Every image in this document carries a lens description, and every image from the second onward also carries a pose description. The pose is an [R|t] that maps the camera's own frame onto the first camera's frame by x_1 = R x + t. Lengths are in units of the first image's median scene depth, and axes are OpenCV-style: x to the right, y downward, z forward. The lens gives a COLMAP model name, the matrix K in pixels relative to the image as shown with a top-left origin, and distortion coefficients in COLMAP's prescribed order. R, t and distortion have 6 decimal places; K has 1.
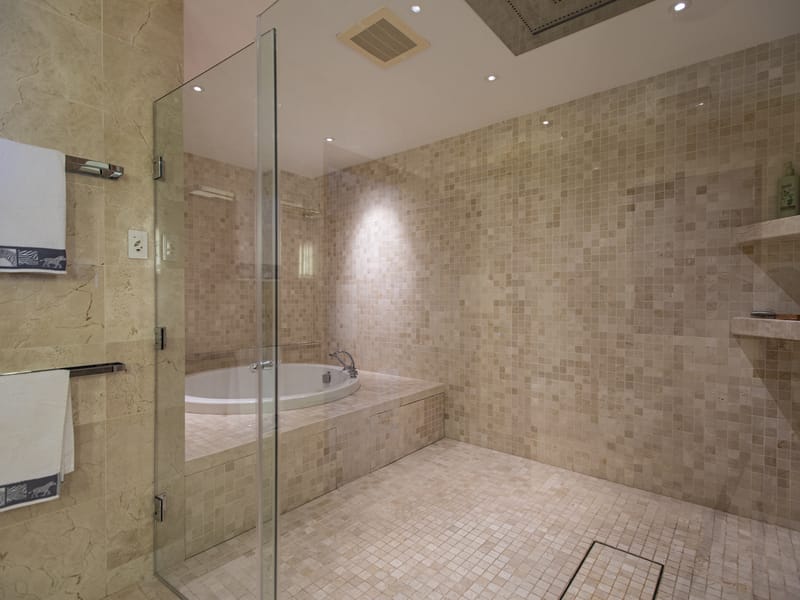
lens RADIAL K [[406.9, 0, 396.8], [0, 406.9, 298.8], [0, 0, 1]] dist [0.000906, -0.001565]
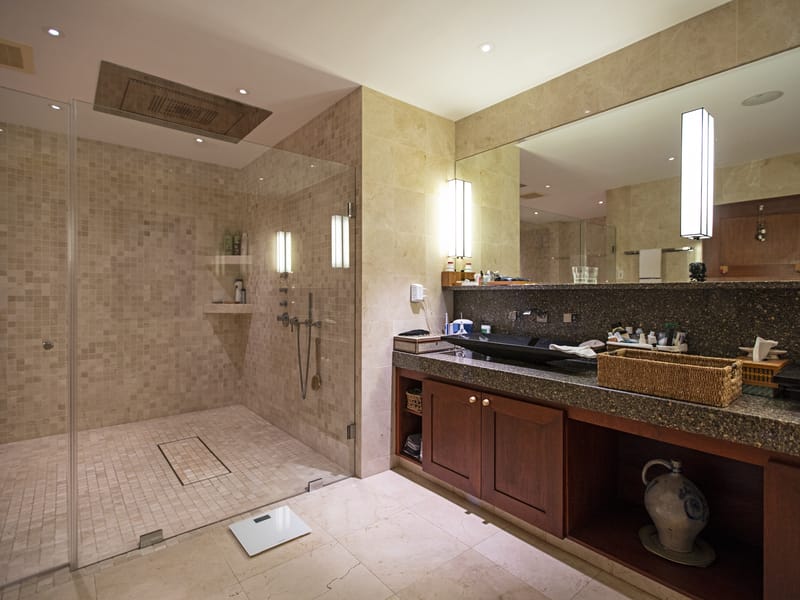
lens RADIAL K [[406.9, 0, 398.7], [0, 406.9, 298.5], [0, 0, 1]] dist [0.000906, -0.001565]
pose [[0.176062, -0.008328, 0.984344, -0.732942], [0.005958, 0.999955, 0.007394, 0.010428], [-0.984361, 0.004563, 0.176104, -0.174655]]
